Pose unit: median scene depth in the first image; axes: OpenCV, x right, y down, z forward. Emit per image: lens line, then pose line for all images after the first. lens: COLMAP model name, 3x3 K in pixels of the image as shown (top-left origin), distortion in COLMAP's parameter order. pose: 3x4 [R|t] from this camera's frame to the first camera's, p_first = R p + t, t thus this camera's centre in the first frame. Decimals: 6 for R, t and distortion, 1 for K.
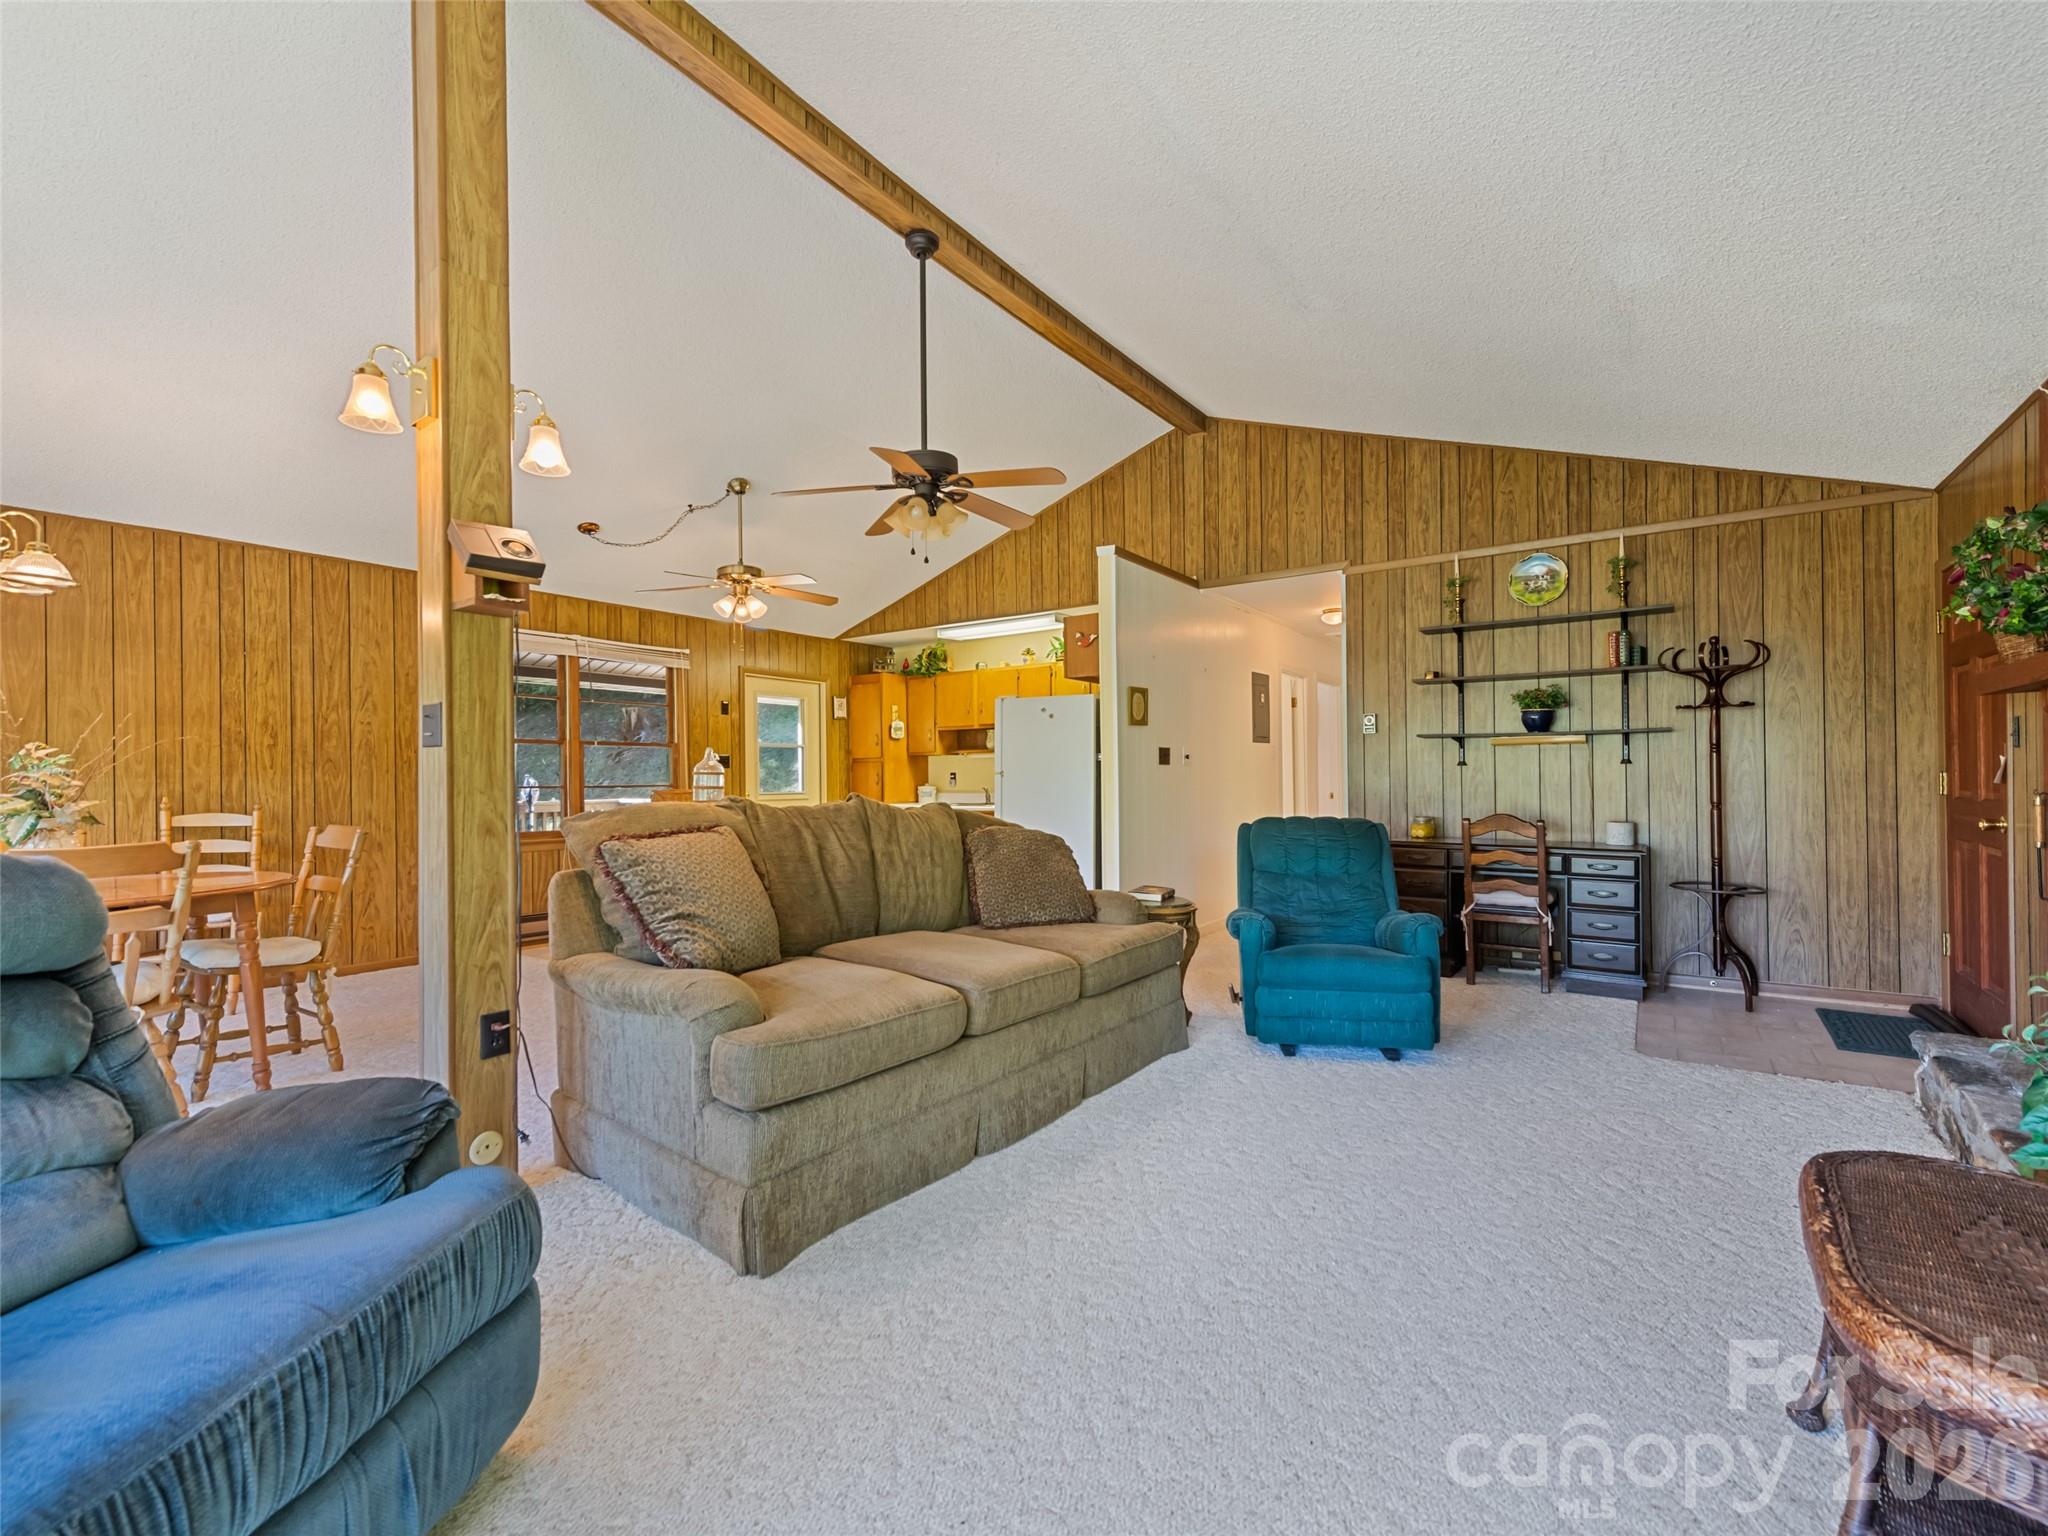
lens RADIAL K [[906.5, 0, 1034.0], [0, 906.5, 776.9], [0, 0, 1]] dist [0.010765, -0.001634]
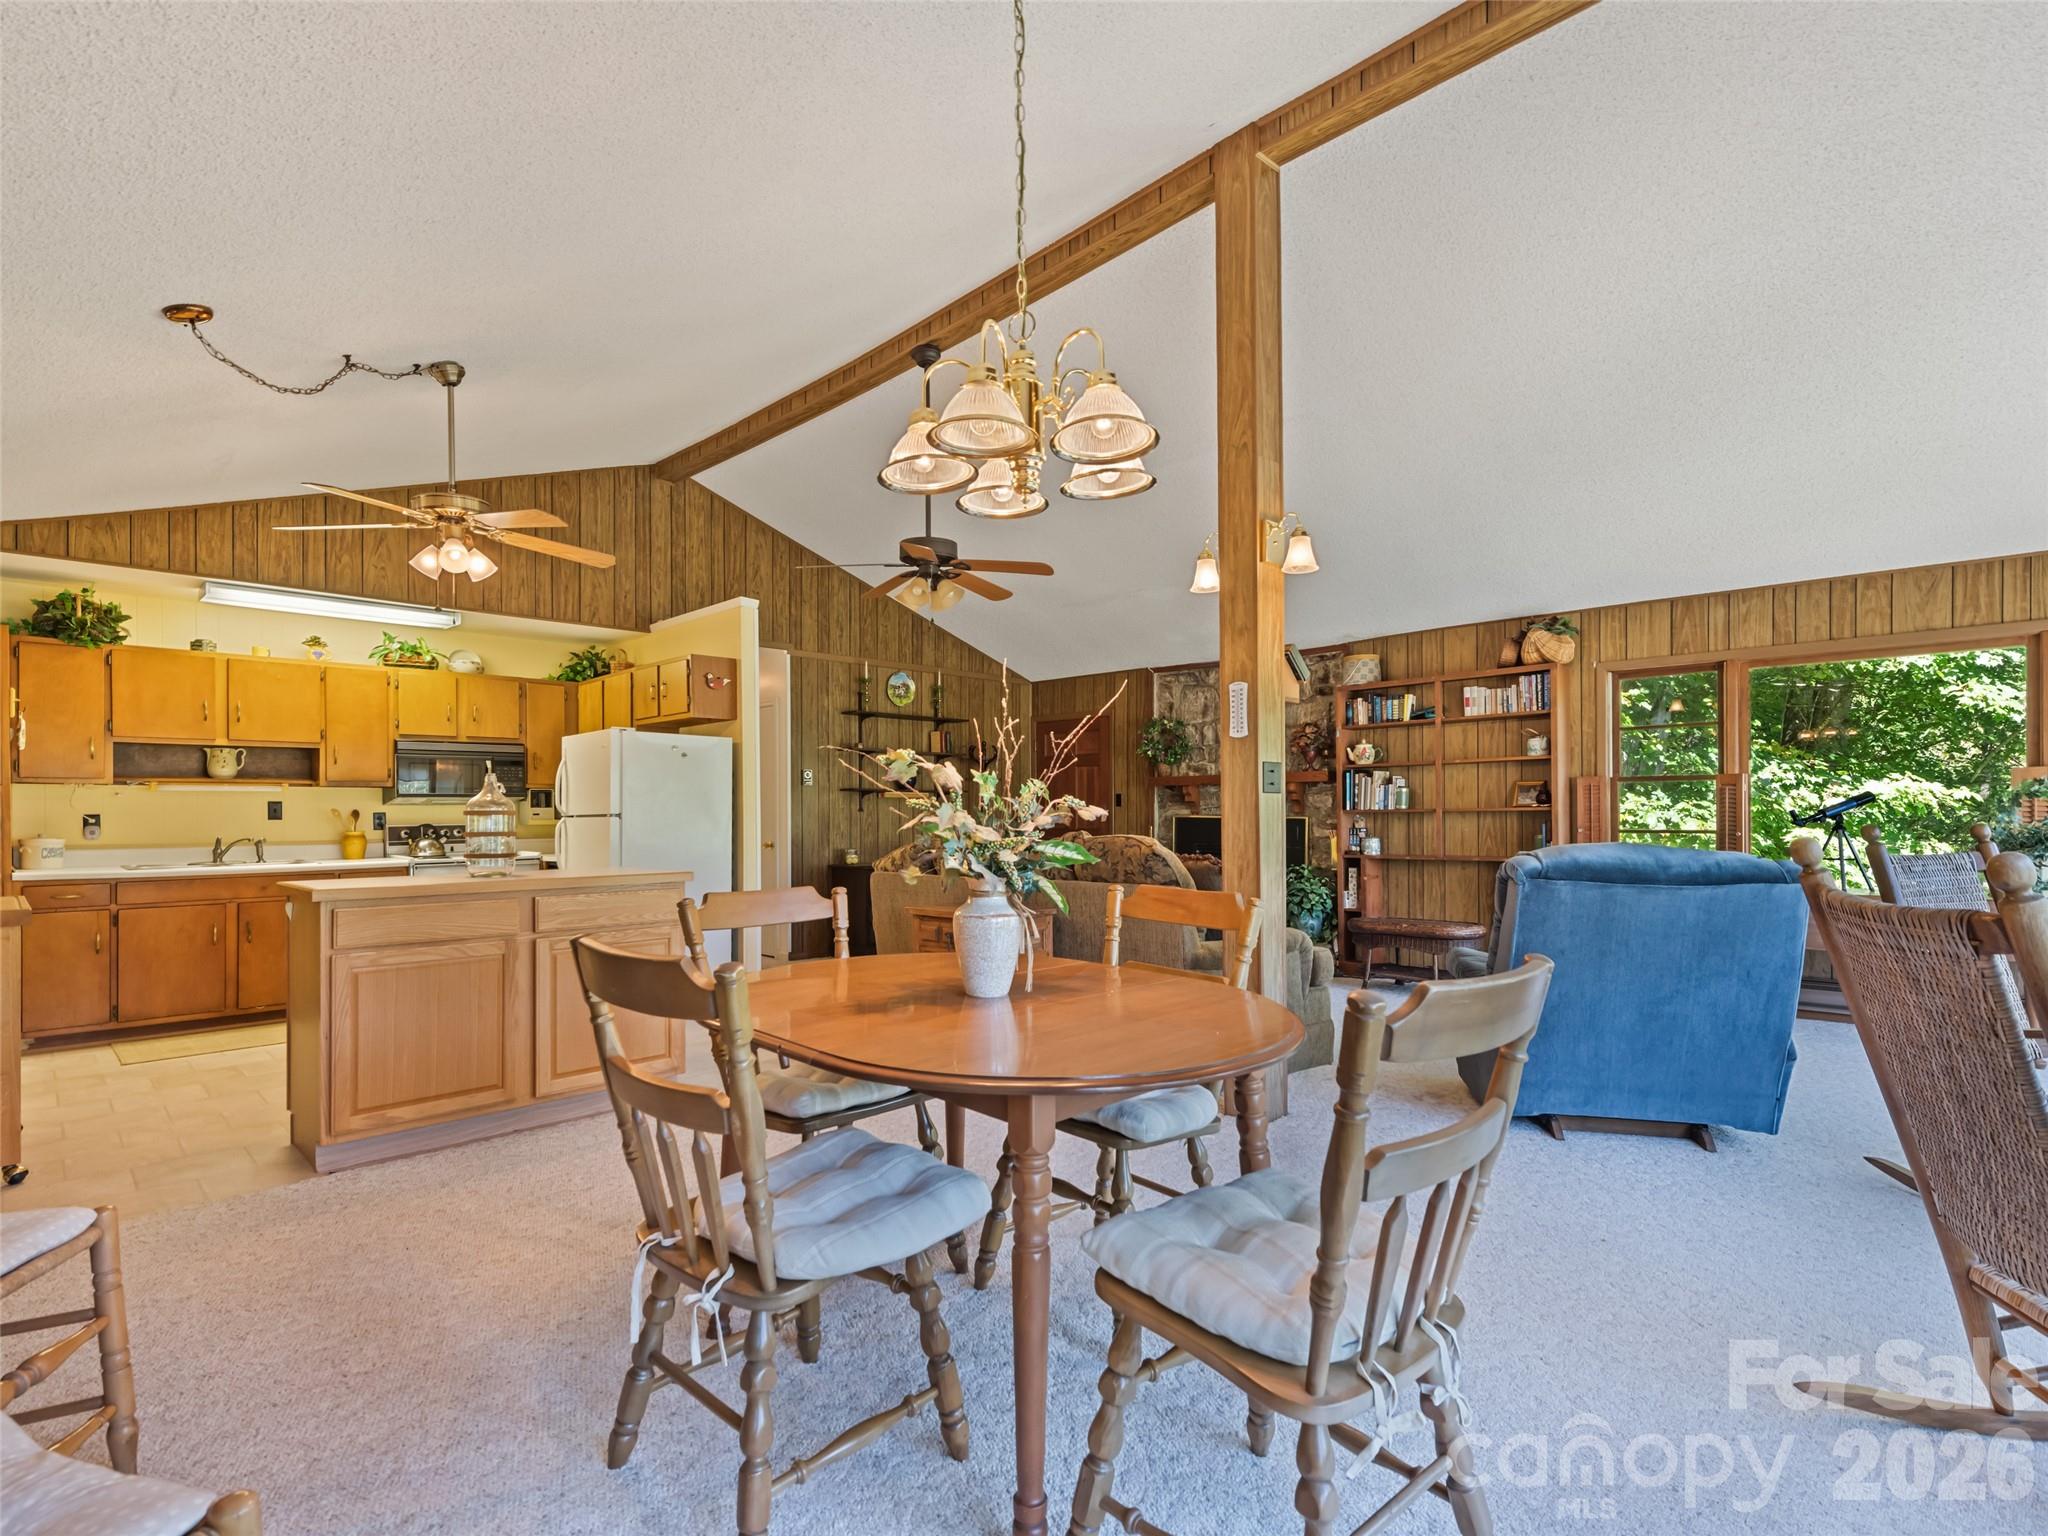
lens RADIAL K [[966.1, 0, 1018.7], [0, 966.1, 820.4], [0, 0, 1]] dist [-0.001509, 0.000328]
pose [[0.180537, -0.000159, 0.983568, -0.950369], [0.005206, 0.999986, -0.000794, 0.004212], [-0.983554, 0.005264, 0.180535, 0.493727]]
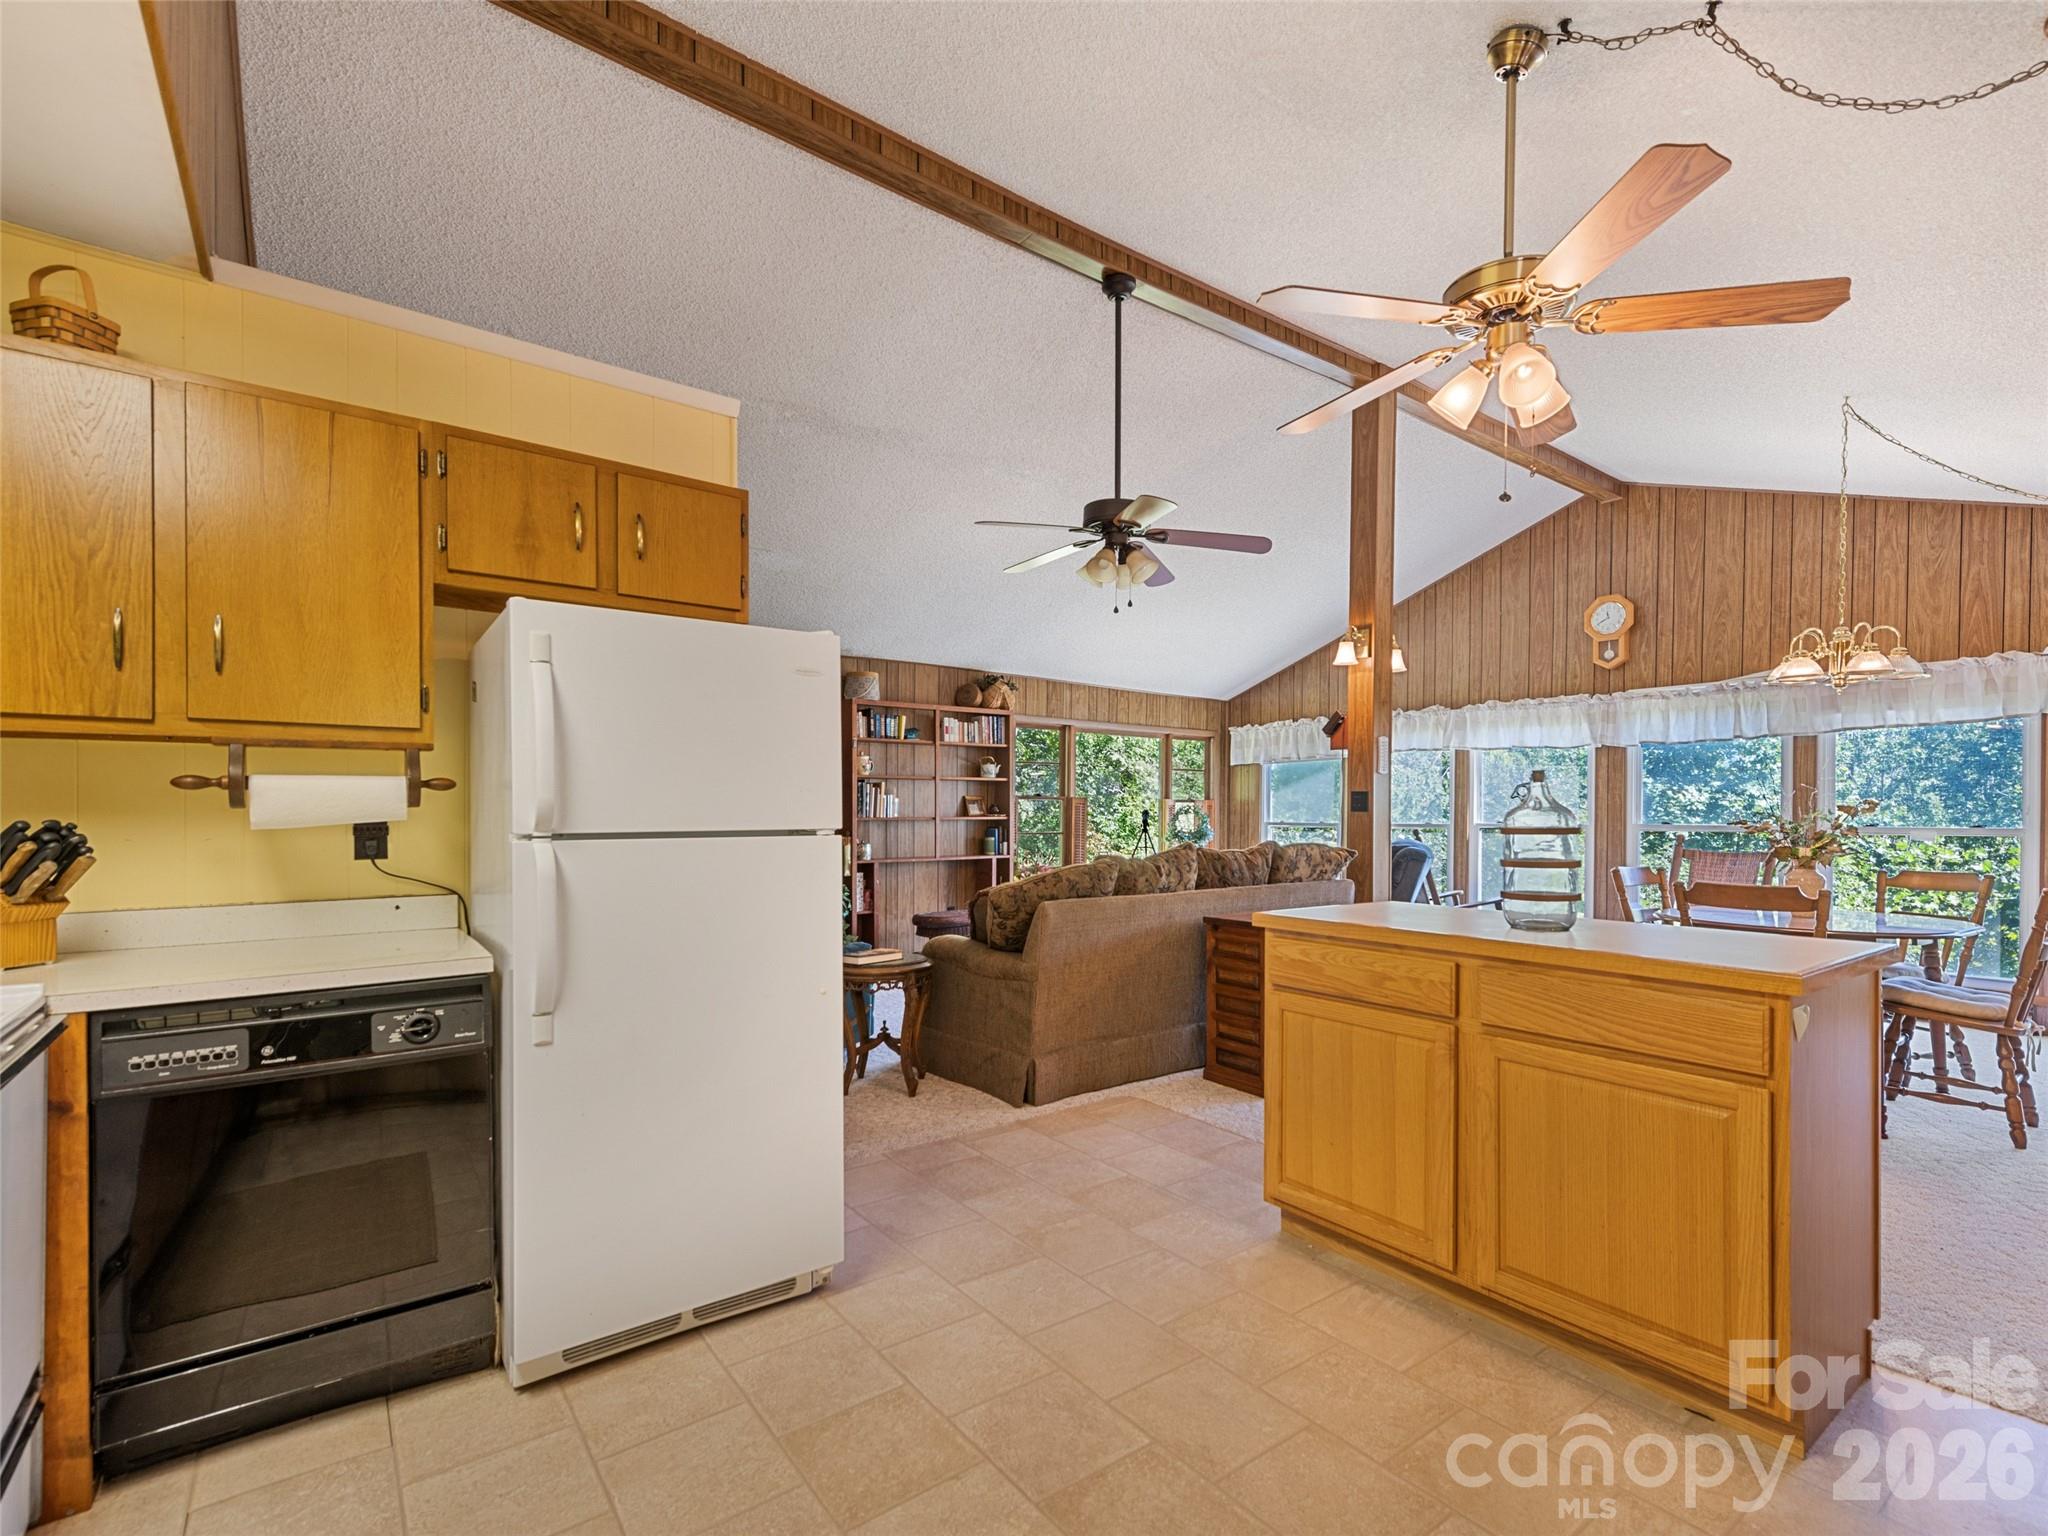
lens RADIAL K [[906.5, 0, 1094.9], [0, 906.5, 822.1], [0, 0, 1]] dist [0.010765, -0.001634]
pose [[-0.961017, -0.000297, 0.276489, -0.269770], [0.002986, 0.999930, 0.011455, -0.016258], [-0.276473, 0.011834, -0.960949, 1.420702]]
